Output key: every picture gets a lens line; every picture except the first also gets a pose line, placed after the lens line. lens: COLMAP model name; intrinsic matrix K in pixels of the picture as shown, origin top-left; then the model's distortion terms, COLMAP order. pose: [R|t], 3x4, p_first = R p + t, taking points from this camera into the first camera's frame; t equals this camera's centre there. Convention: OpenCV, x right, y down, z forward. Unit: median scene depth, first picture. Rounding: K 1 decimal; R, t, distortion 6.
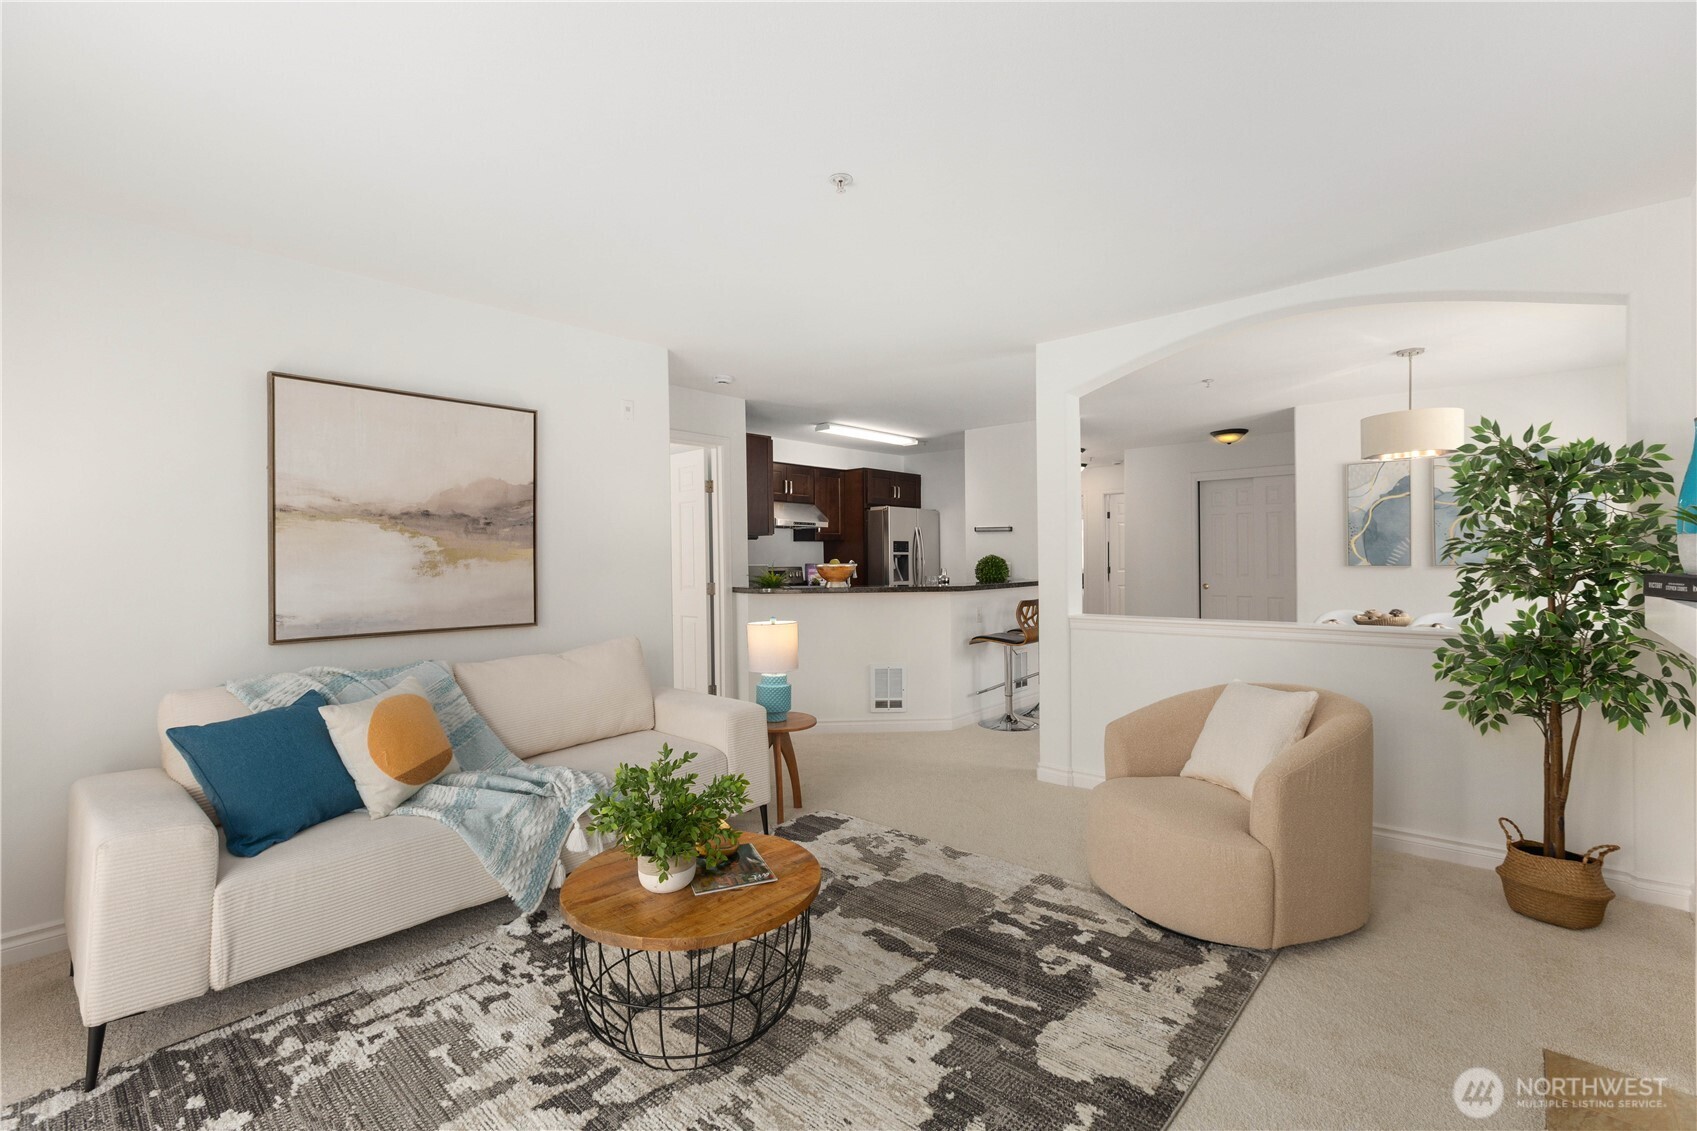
lens RADIAL K [[756.7, 0, 848.5], [0, 756.7, 565.5], [0, 0, 1]] dist [-0.002197, -0.000596]
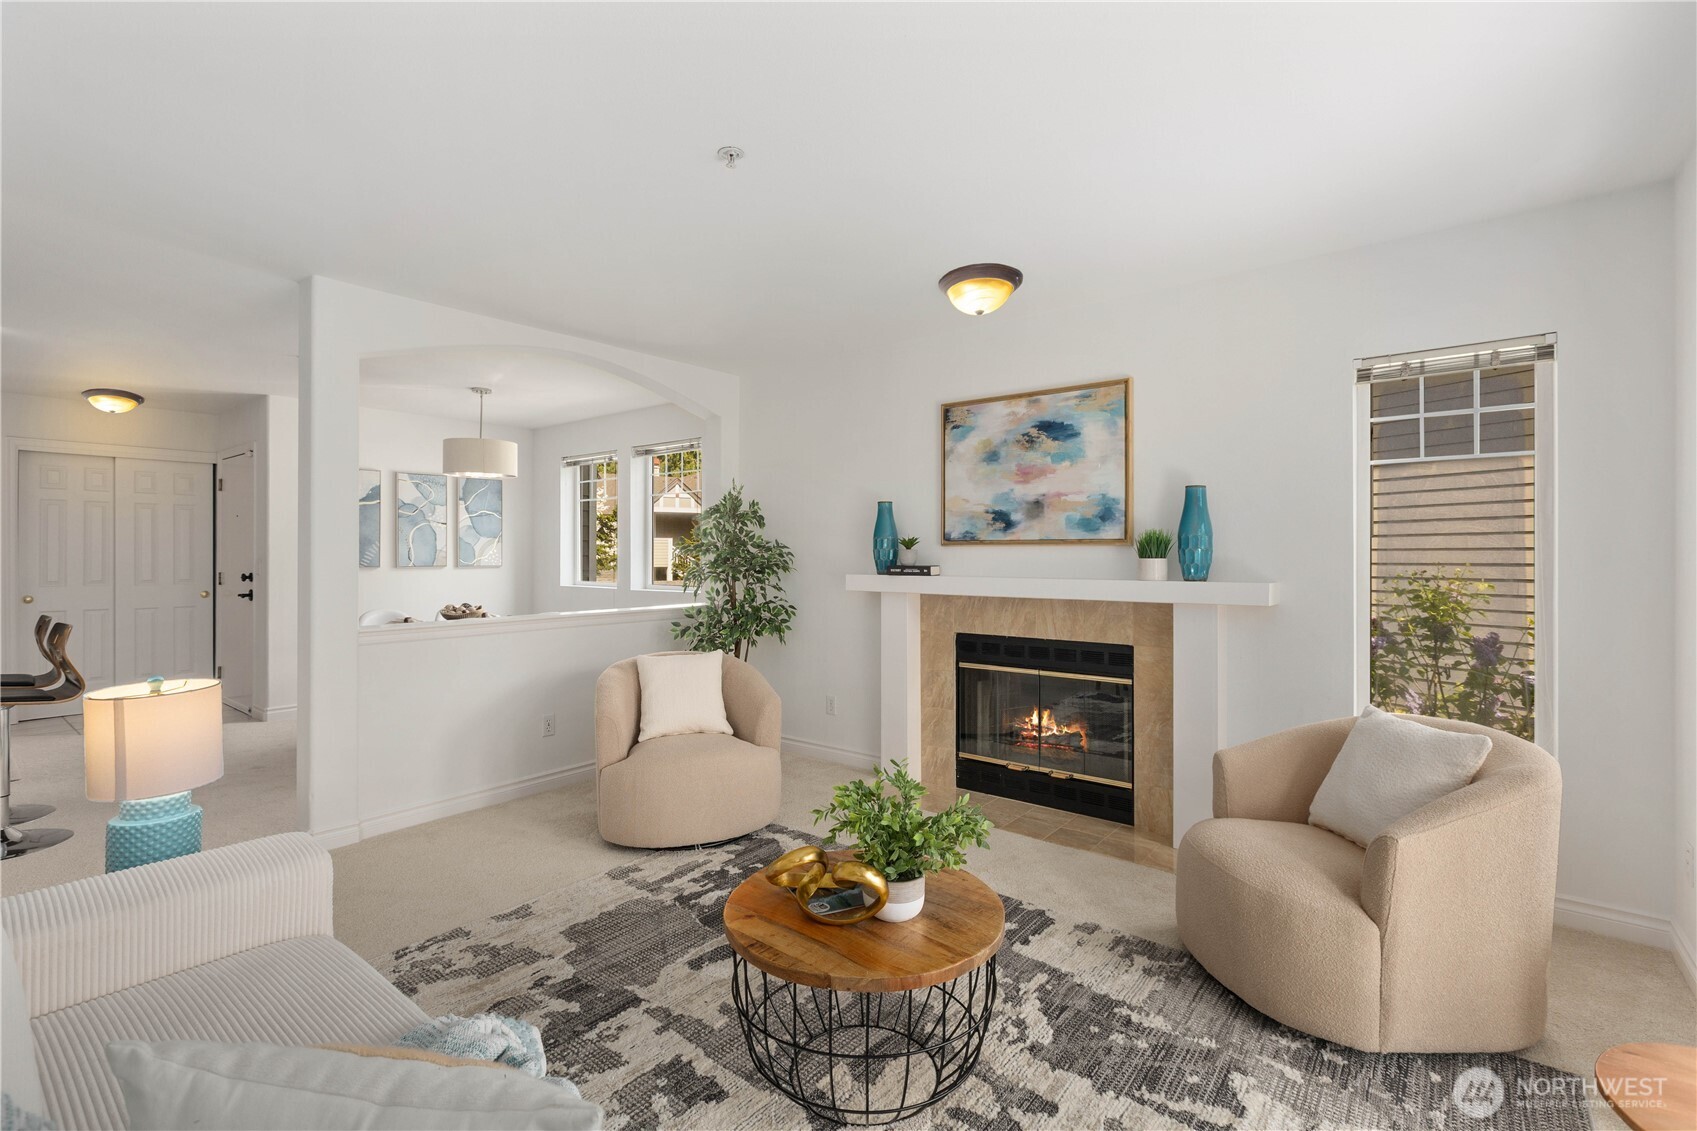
lens RADIAL K [[766.0, 0, 845.8], [0, 766.0, 556.3], [0, 0, 1]] dist [0.008553, -0.000070]
pose [[-0.056521, 0.008170, 0.998368, -0.916968], [0.012787, 0.999890, -0.007458, 0.000784], [-0.998320, 0.012344, -0.056619, 0.868501]]
